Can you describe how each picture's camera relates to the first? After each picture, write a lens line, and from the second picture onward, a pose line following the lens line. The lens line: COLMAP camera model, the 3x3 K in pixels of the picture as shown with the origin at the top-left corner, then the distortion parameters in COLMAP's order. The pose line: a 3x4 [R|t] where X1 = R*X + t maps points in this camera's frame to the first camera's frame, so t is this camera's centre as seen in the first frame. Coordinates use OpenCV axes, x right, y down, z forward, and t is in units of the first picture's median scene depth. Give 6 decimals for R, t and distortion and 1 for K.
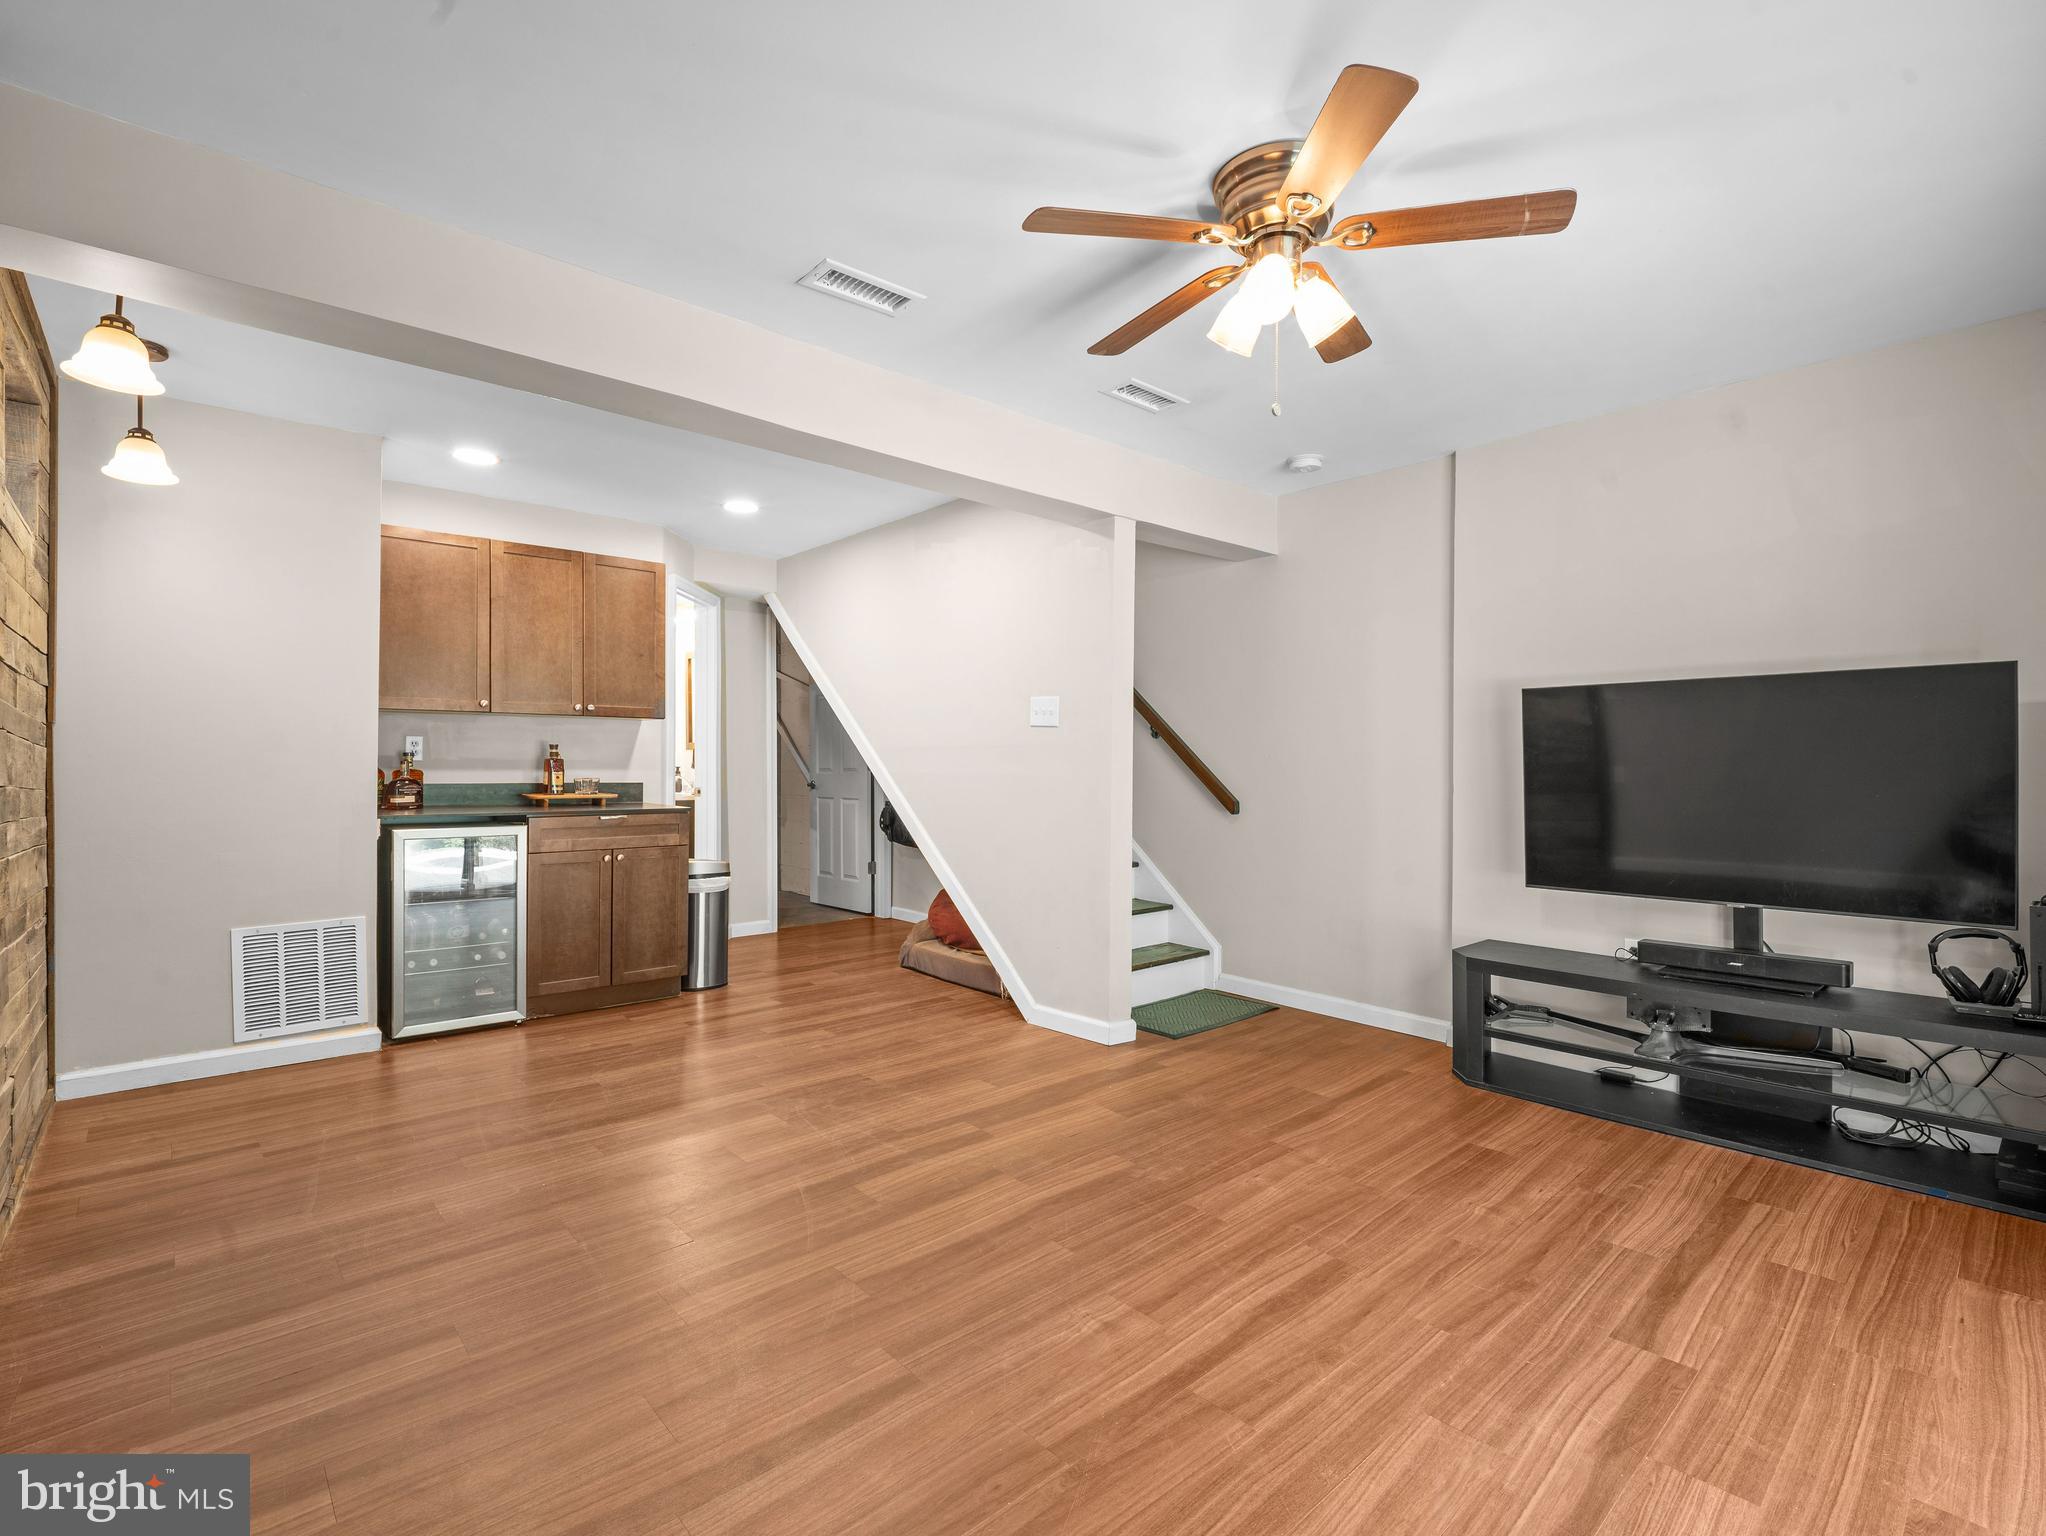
lens RADIAL K [[946.9, 0, 1023.0], [0, 946.9, 768.0], [0, 0, 1]] dist [0.024583, -0.029987]
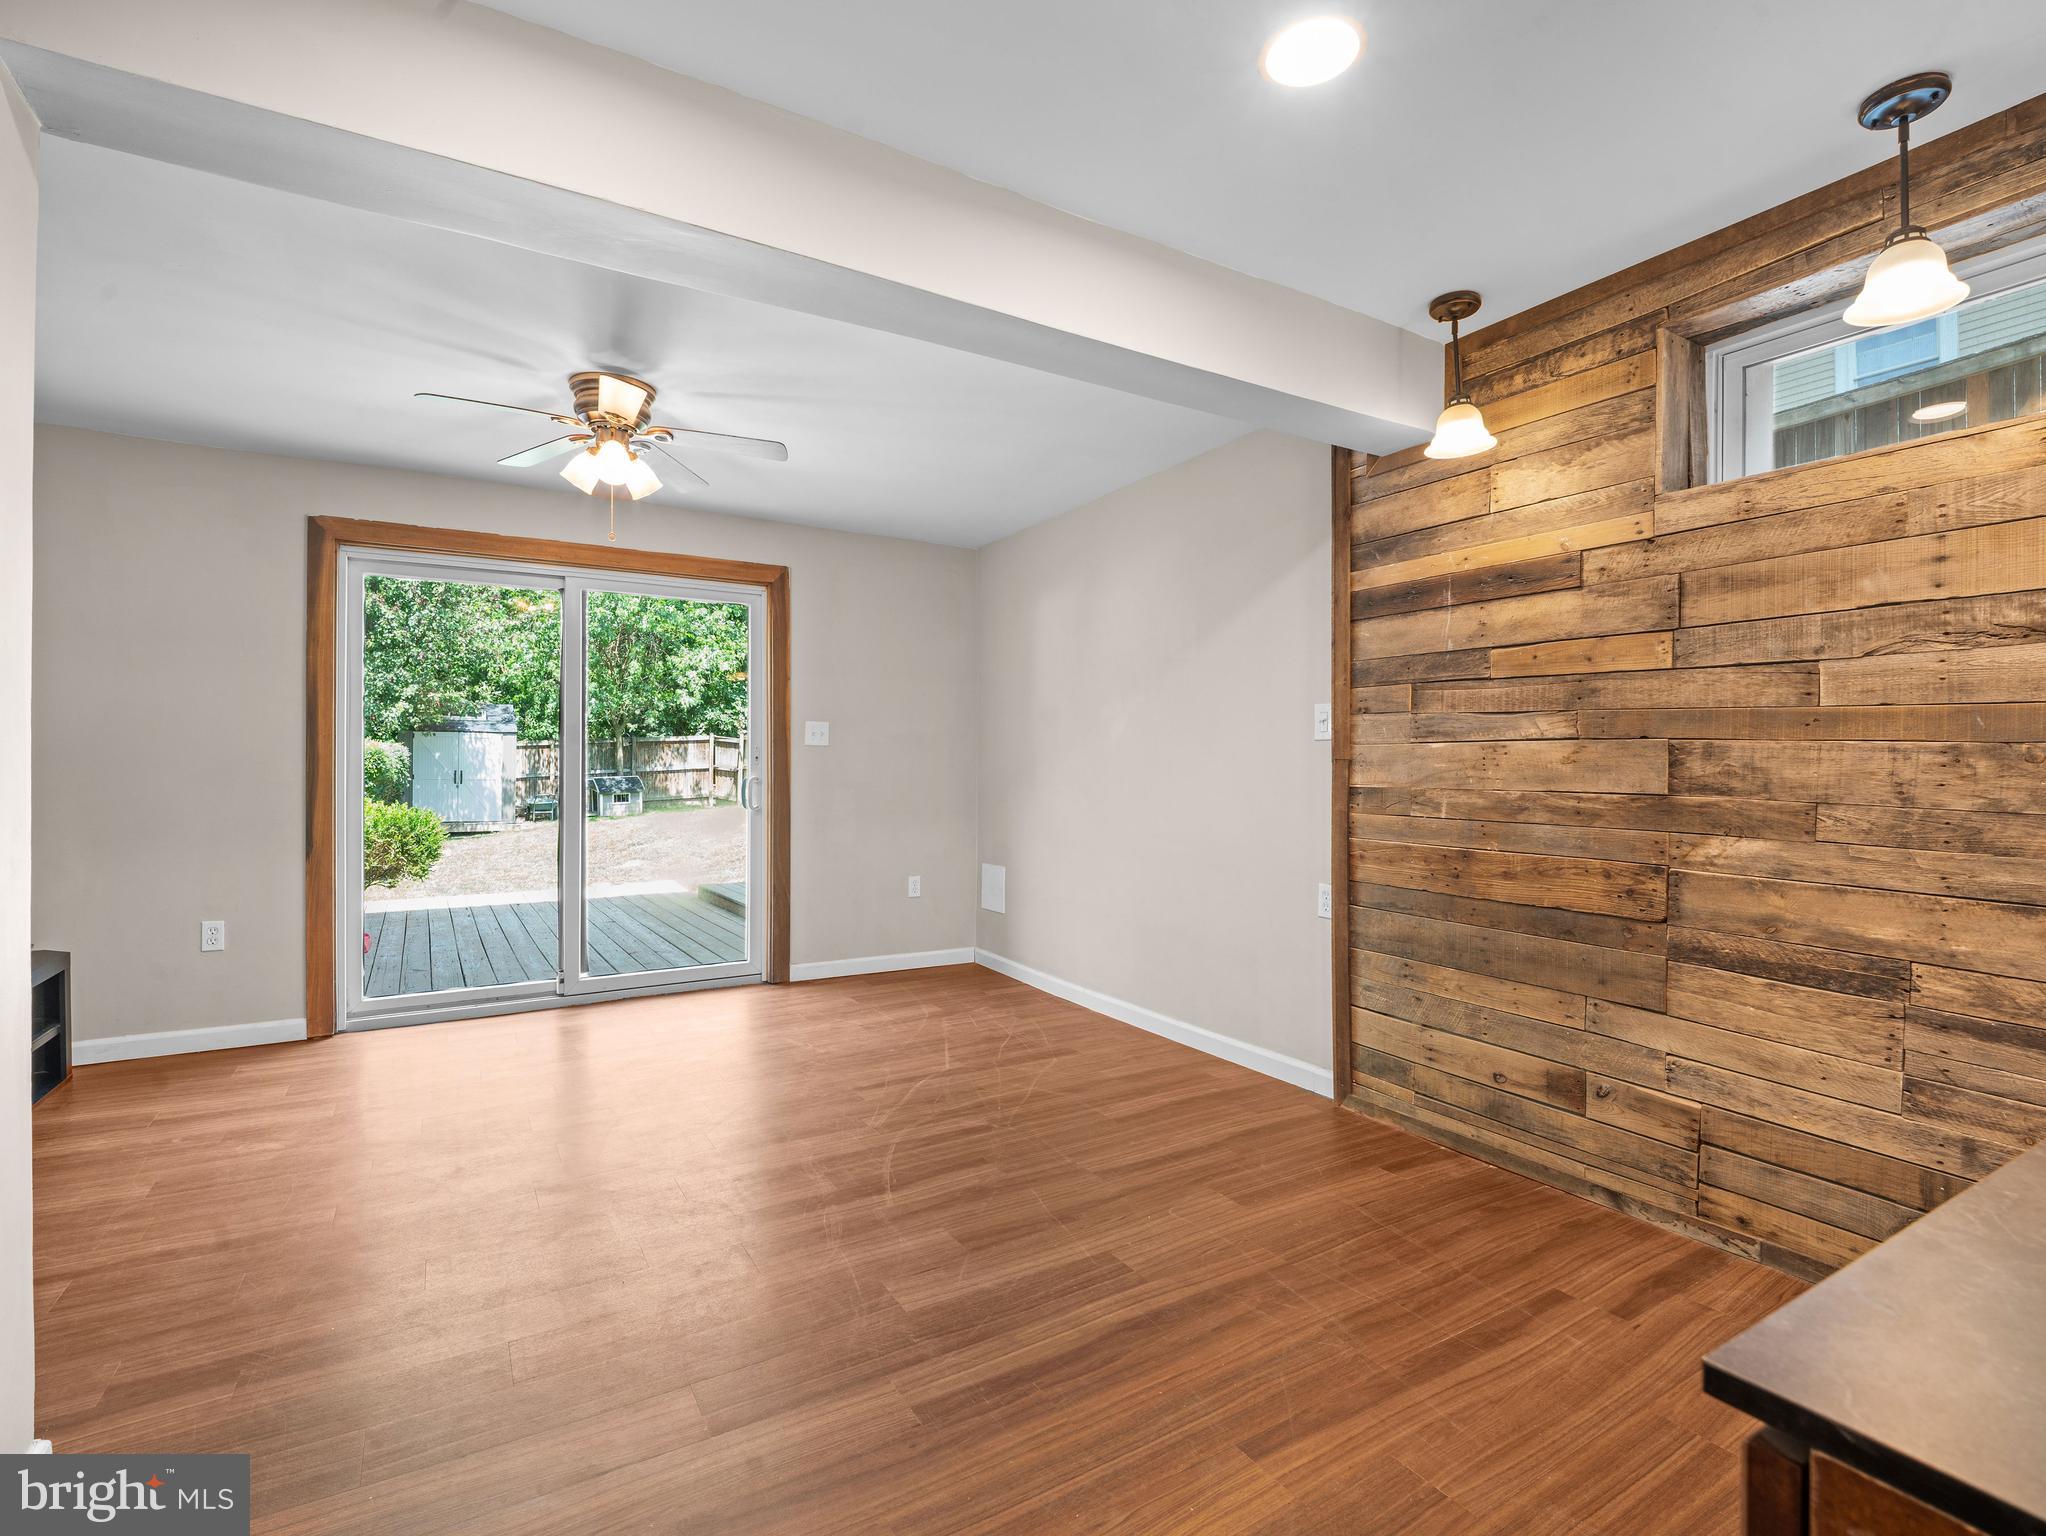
lens RADIAL K [[946.9, 0, 1023.0], [0, 946.9, 768.0], [0, 0, 1]] dist [0.024583, -0.029987]
pose [[-0.981969, -0.004199, 0.188994, -0.558638], [-0.003546, 0.999987, 0.003795, -0.008816], [-0.189007, 0.003057, -0.981971, 1.948229]]
